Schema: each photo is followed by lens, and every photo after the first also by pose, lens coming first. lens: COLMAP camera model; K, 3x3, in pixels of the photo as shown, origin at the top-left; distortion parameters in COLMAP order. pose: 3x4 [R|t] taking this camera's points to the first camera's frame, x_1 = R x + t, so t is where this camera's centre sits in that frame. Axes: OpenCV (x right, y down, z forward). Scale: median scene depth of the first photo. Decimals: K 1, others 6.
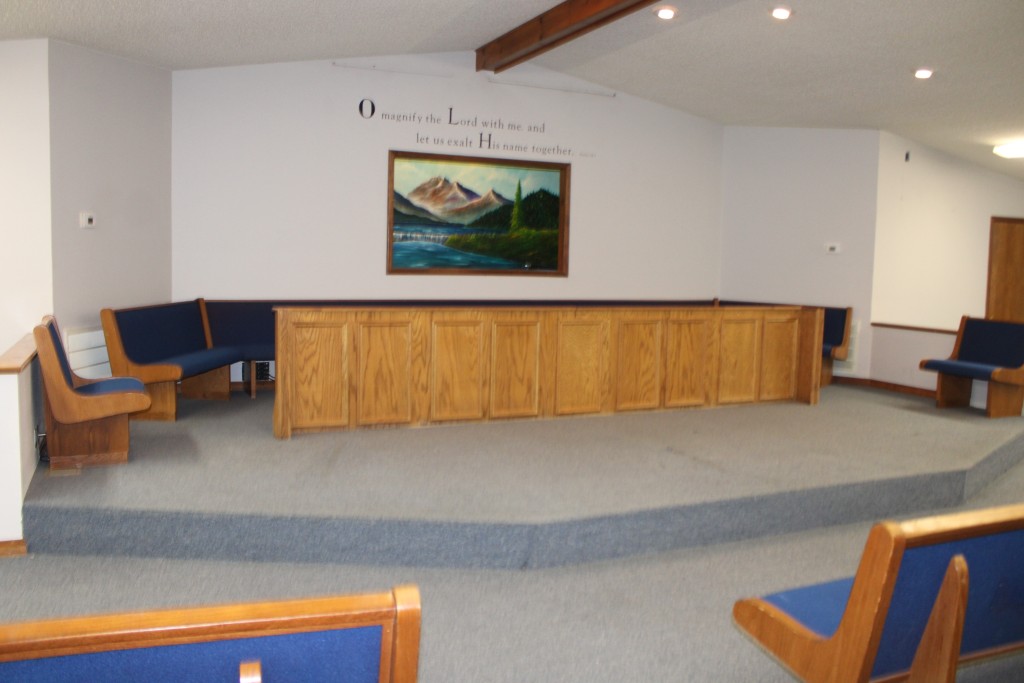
lens RADIAL K [[867.7, 0, 500.1], [0, 867.7, 340.1], [0, 0, 1]] dist [-0.156478, 0.153569]
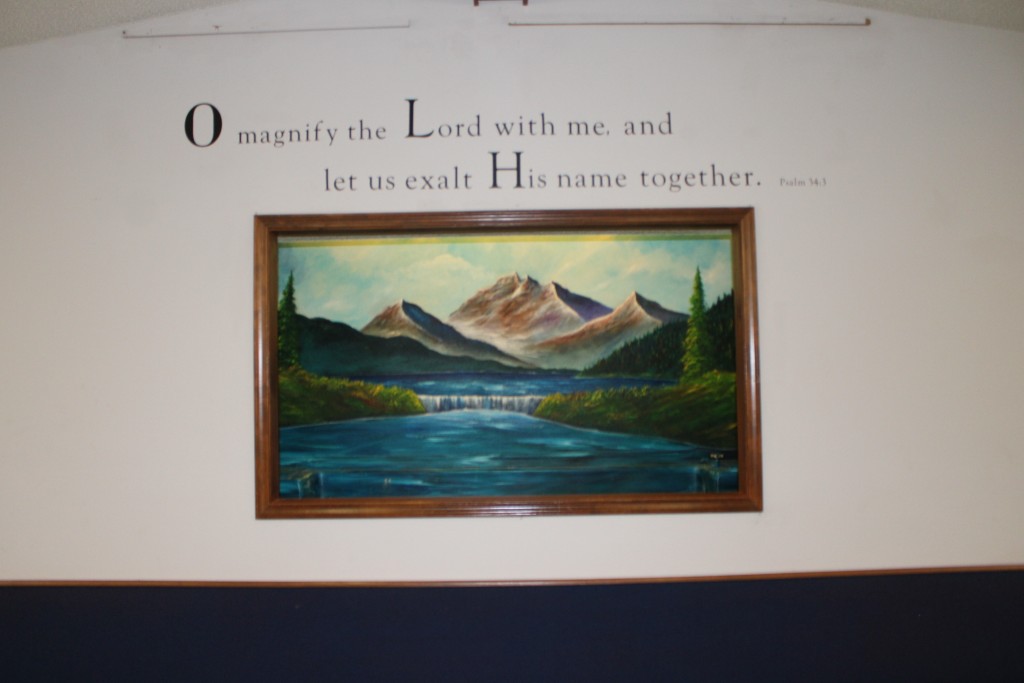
lens RADIAL K [[867.7, 0, 500.1], [0, 867.7, 340.1], [0, 0, 1]] dist [-0.156478, 0.153569]
pose [[0.909891, -0.055765, -0.411083, 0.119803], [-0.001988, 0.990326, -0.138743, -0.086767], [0.414843, 0.127059, 0.900978, 0.567420]]
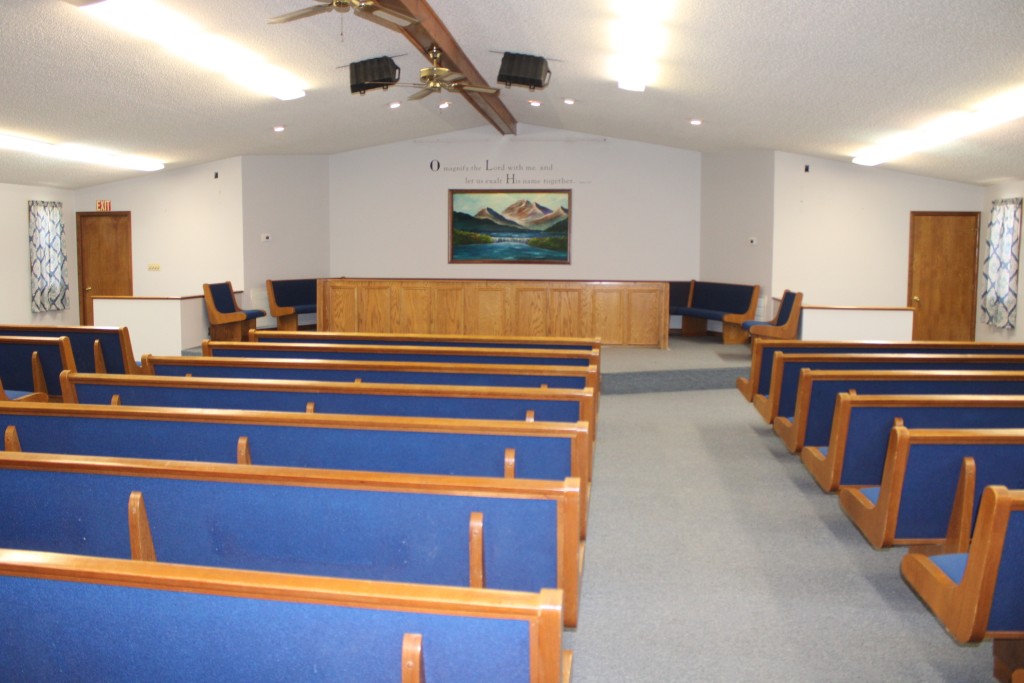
lens RADIAL K [[867.7, 0, 500.1], [0, 867.7, 340.1], [0, 0, 1]] dist [-0.156478, 0.153569]
pose [[0.854111, 0.036375, -0.518817, 0.696635], [-0.036042, 0.999293, 0.010728, 0.042361], [0.518841, 0.009537, 0.854818, -0.317876]]
